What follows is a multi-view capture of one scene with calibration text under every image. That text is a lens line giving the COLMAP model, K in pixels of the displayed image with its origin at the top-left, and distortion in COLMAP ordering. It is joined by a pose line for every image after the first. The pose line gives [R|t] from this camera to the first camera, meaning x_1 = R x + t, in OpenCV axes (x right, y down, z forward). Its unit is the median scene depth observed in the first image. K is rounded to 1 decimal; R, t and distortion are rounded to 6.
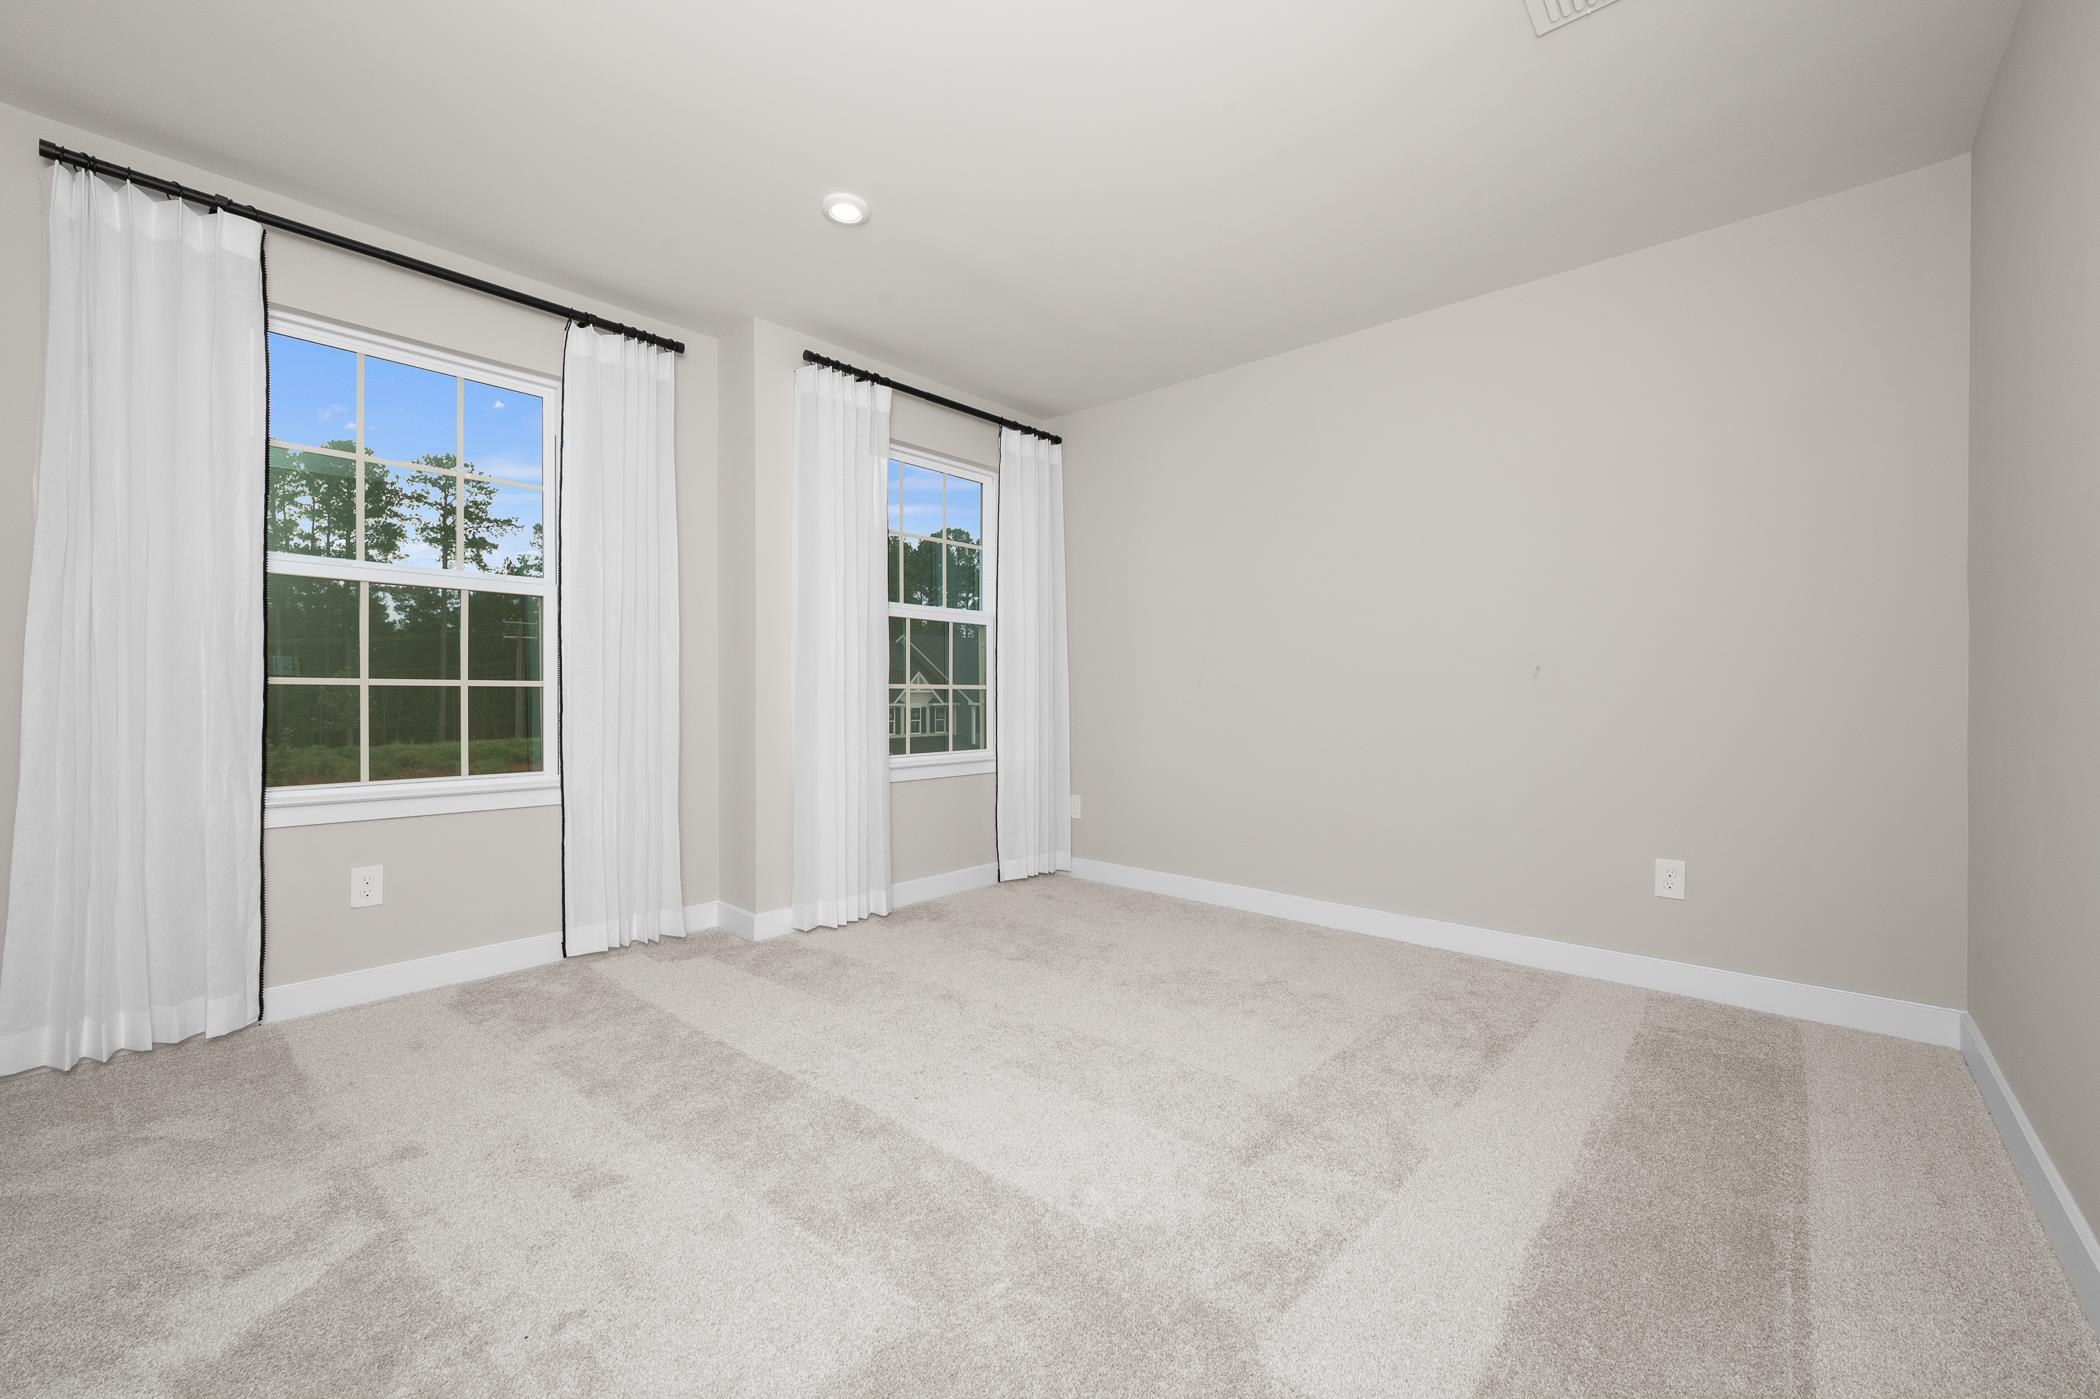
lens RADIAL K [[838.7, 0, 1050.0], [0, 838.7, 699.5], [0, 0, 1]] dist [-0.000946, -0.000069]
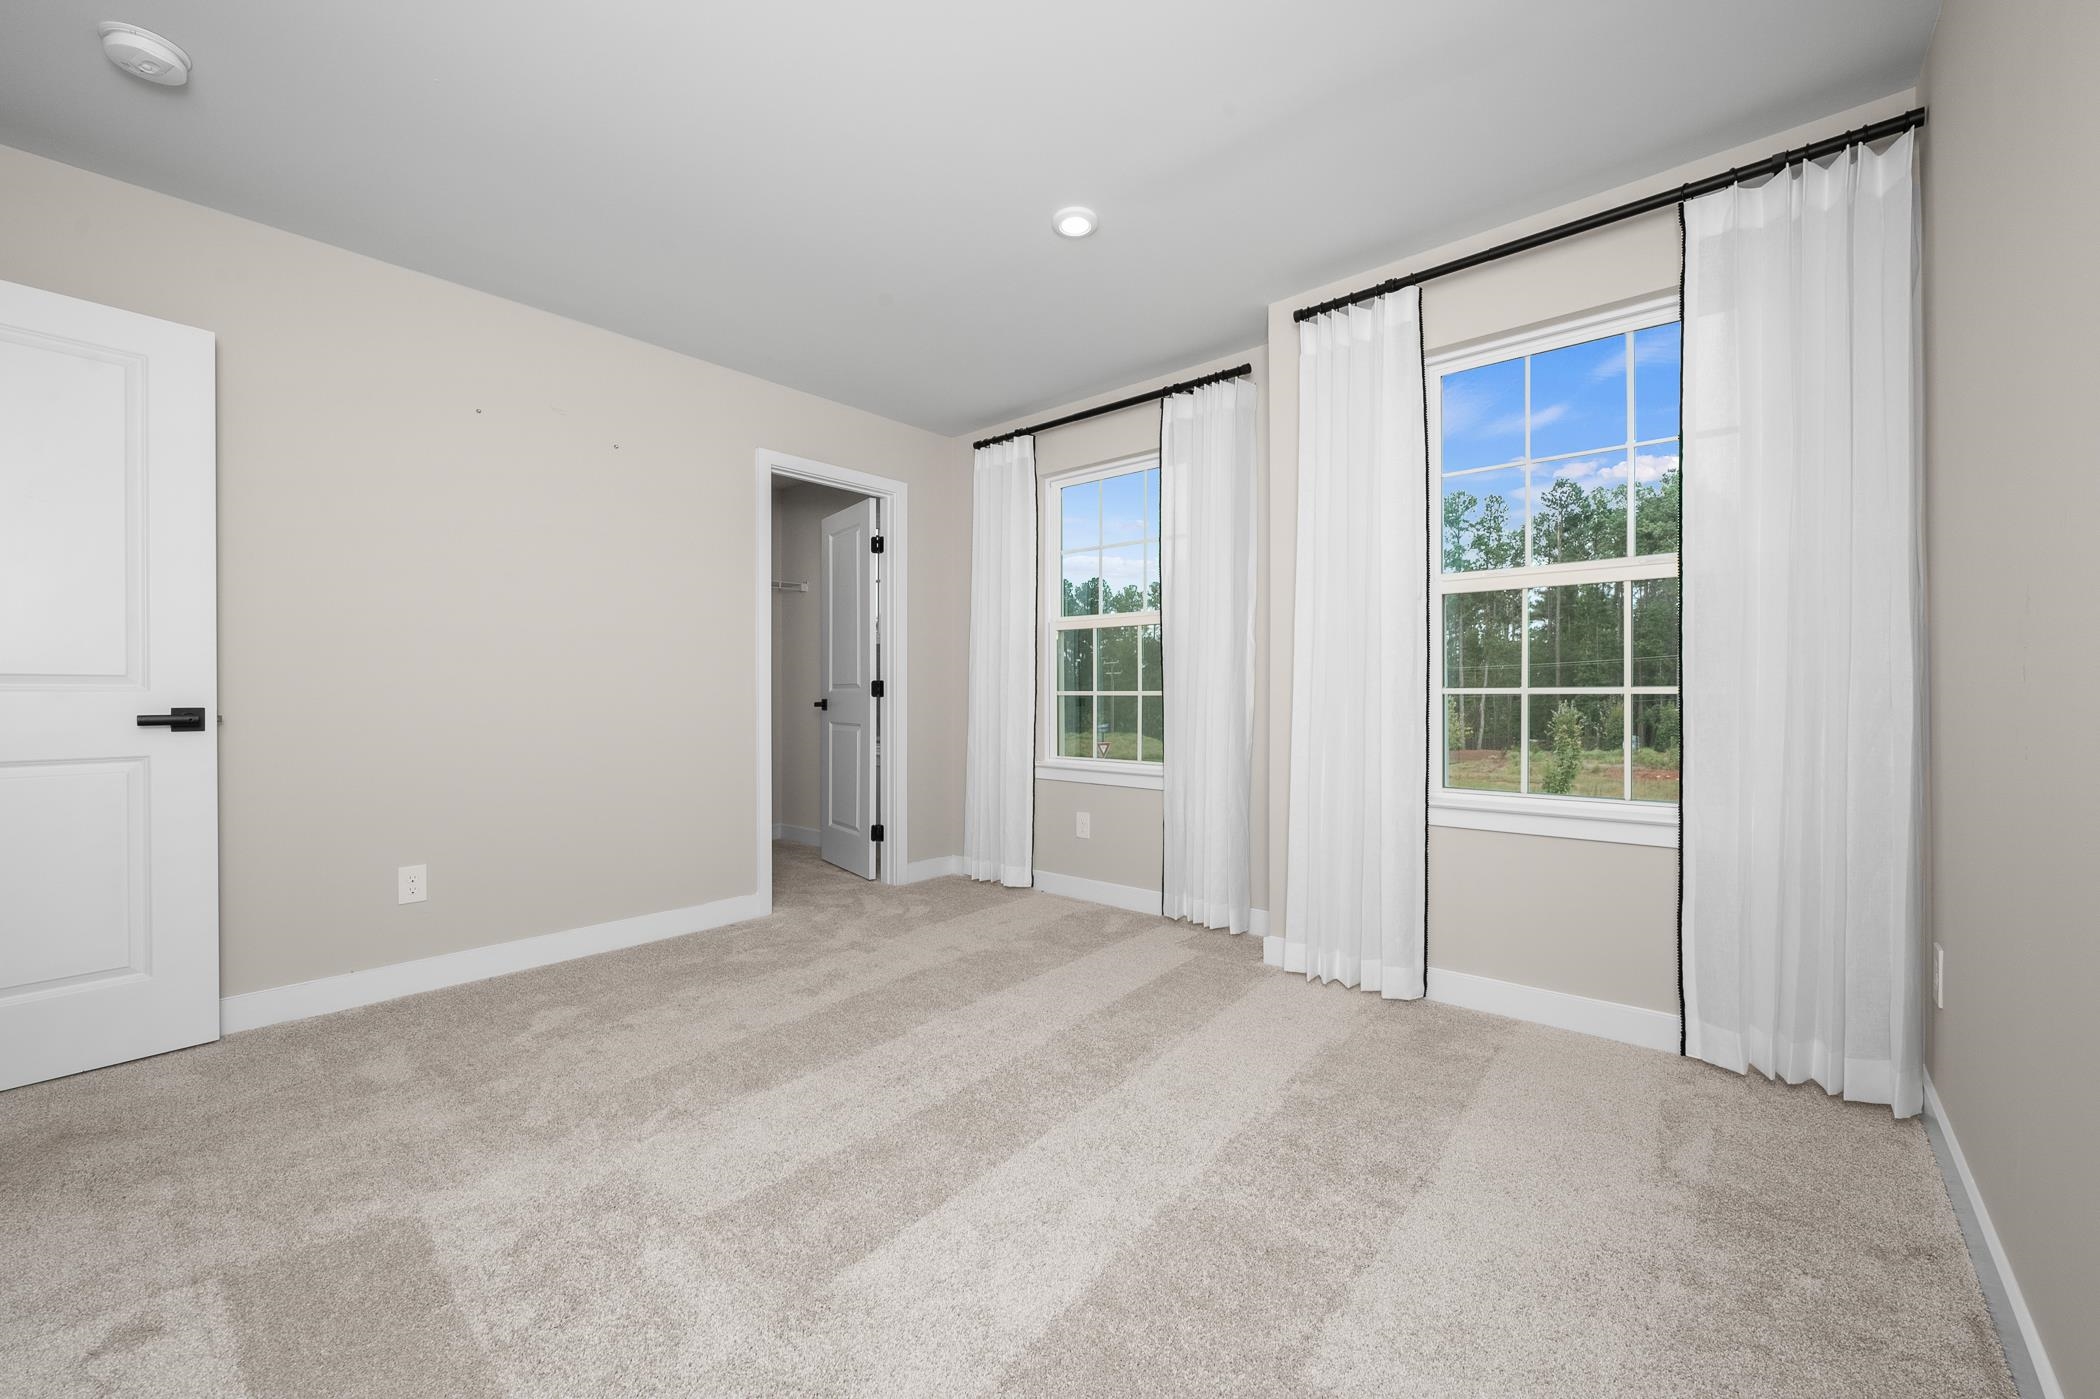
lens RADIAL K [[824.3, 0, 1050.0], [0, 824.3, 699.5], [0, 0, 1]] dist [-0.002790, -0.000338]
pose [[0.016434, 0.002051, -0.999863, 0.625668], [-0.006686, 0.999976, 0.001942, -0.011333], [0.999843, 0.006654, 0.016448, 0.801893]]
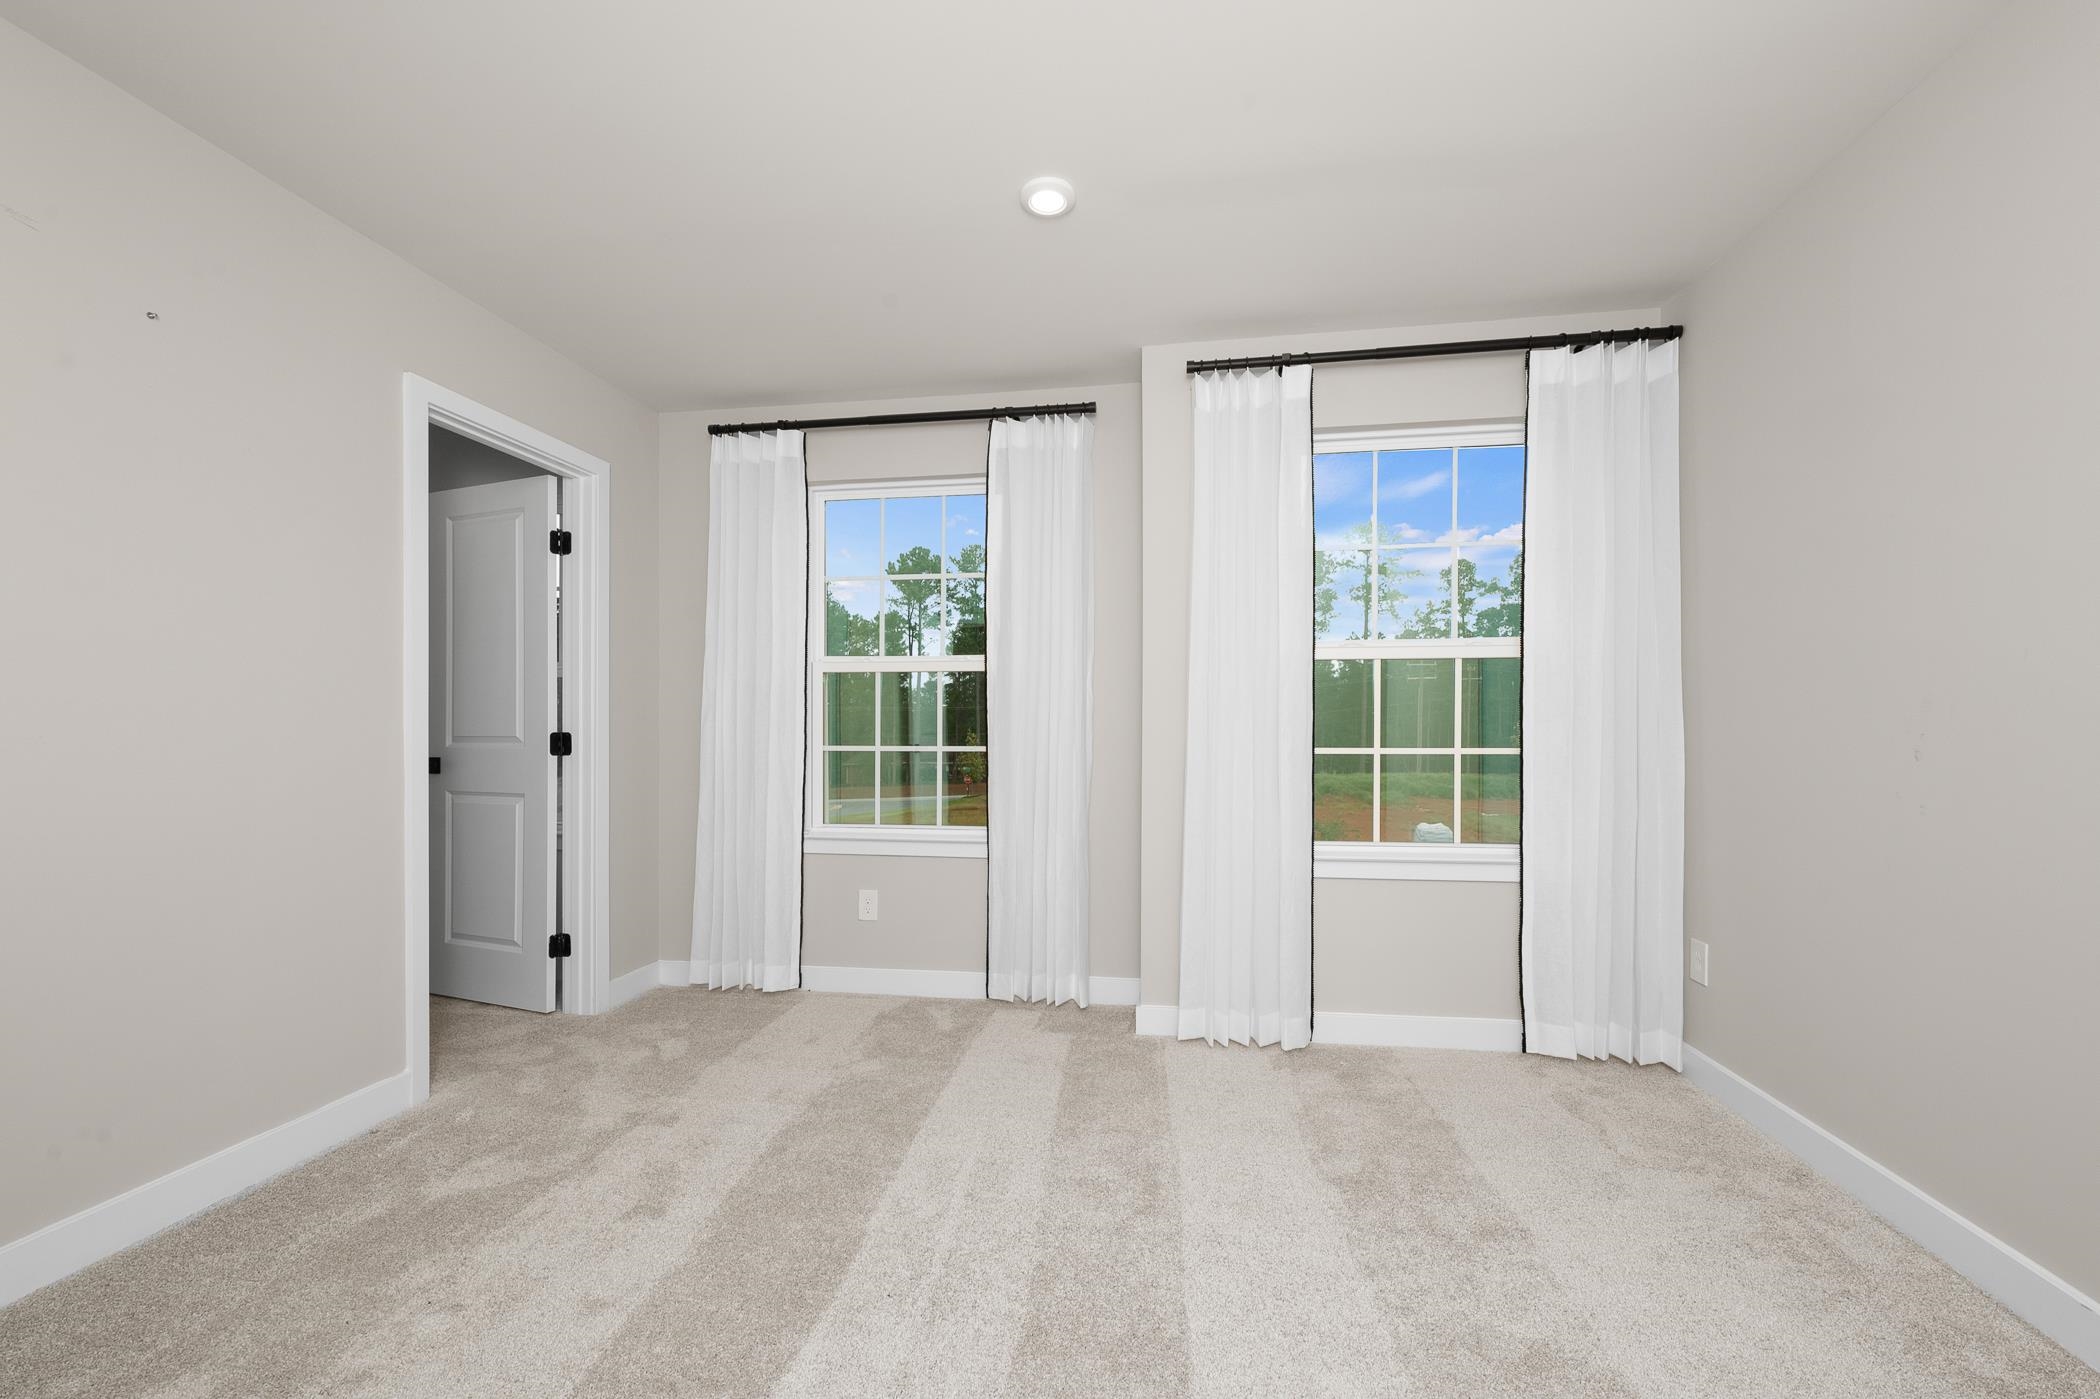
lens RADIAL K [[848.4, 0, 1055.1], [0, 848.4, 733.3], [0, 0, 1]] dist [0.003005, 0.000112]
pose [[0.543312, 0.000360, -0.839531, 0.403429], [-0.002790, 0.999995, -0.001376, -0.039331], [0.839527, 0.003090, 0.543310, 0.460438]]
